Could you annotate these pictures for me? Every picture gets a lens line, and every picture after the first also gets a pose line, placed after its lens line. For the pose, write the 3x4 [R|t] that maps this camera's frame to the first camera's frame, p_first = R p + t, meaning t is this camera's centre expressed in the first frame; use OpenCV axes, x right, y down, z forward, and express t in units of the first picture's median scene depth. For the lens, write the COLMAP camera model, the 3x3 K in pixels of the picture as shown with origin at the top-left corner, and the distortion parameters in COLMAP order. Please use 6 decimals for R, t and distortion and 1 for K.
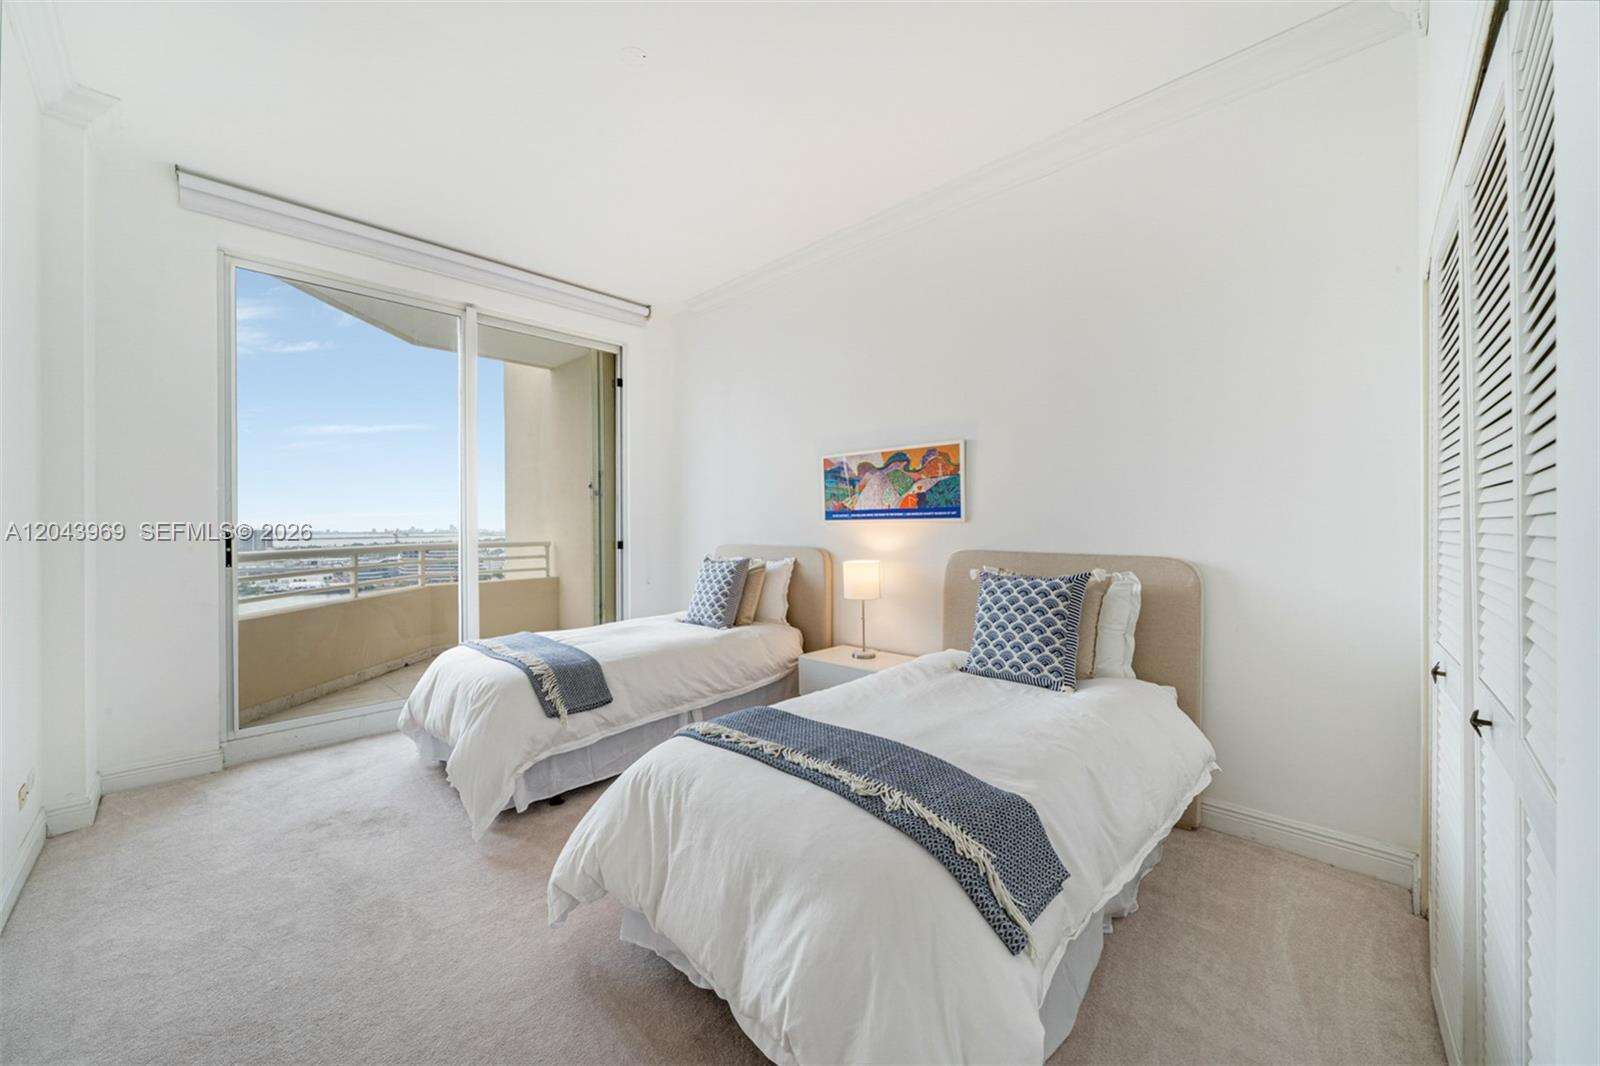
lens RADIAL K [[583.3, 0, 784.2], [0, 583.3, 528.4], [0, 0, 1]] dist [-0.002201, -0.000064]
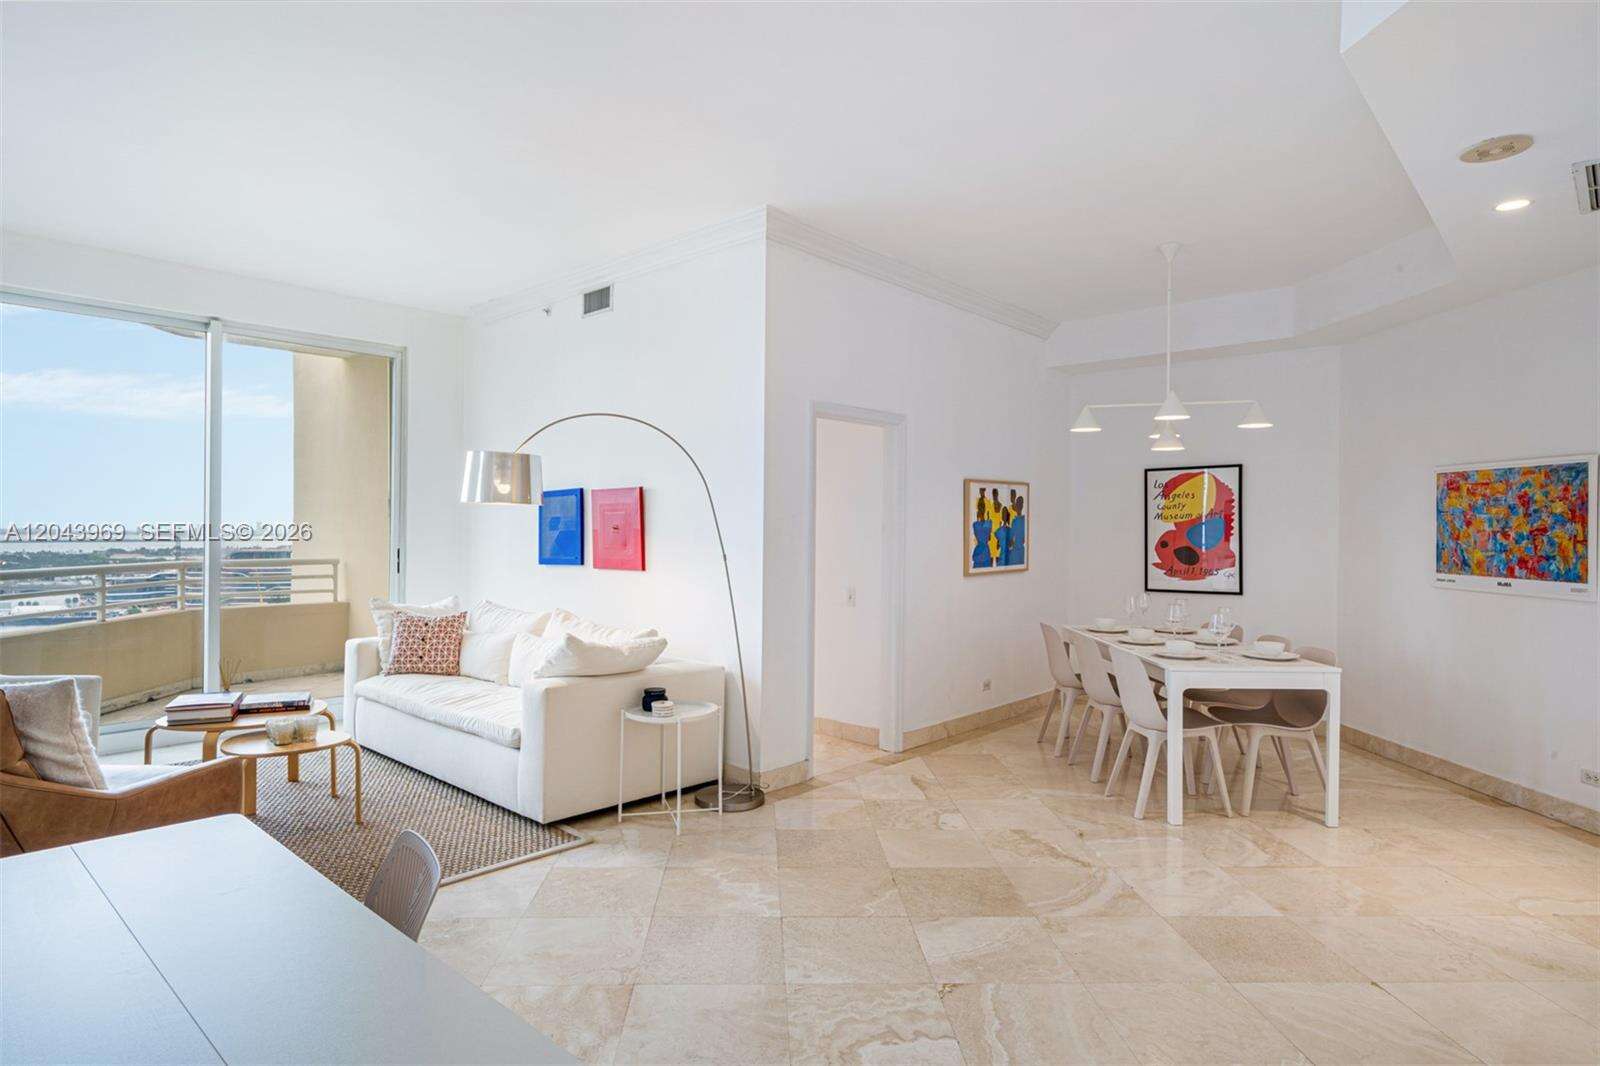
lens RADIAL K [[882.1, 0, 774.8], [0, 882.1, 527.8], [0, 0, 1]] dist [0.004205, -0.002348]
pose [[0.999901, 0.012442, 0.006514, 0.175528], [-0.012396, 0.999899, -0.006960, -0.016766], [-0.006600, 0.006879, 0.999955, -0.214577]]
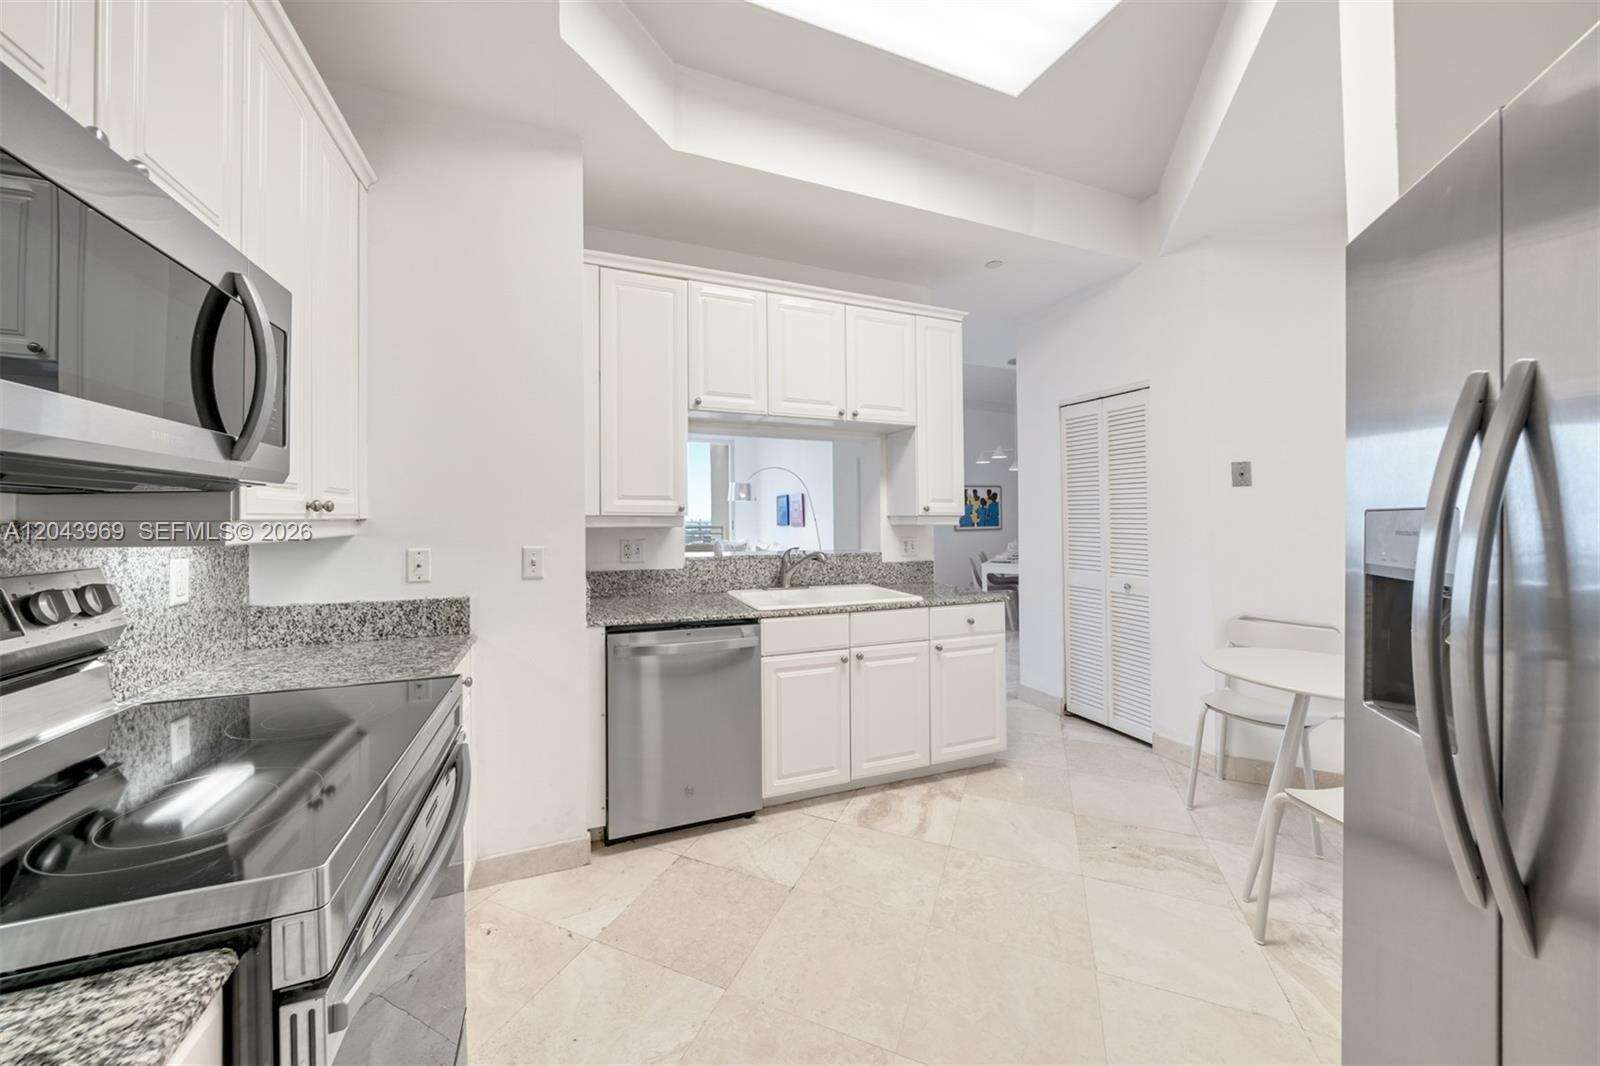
lens RADIAL K [[554.3, 0, 782.8], [0, 554.3, 503.2], [0, 0, 1]] dist [-0.005799, -0.000072]
pose [[0.899558, -0.004637, -0.436776, 0.484630], [-0.007511, 0.999632, -0.026082, -0.005225], [0.436736, 0.026743, 0.899192, -0.497411]]
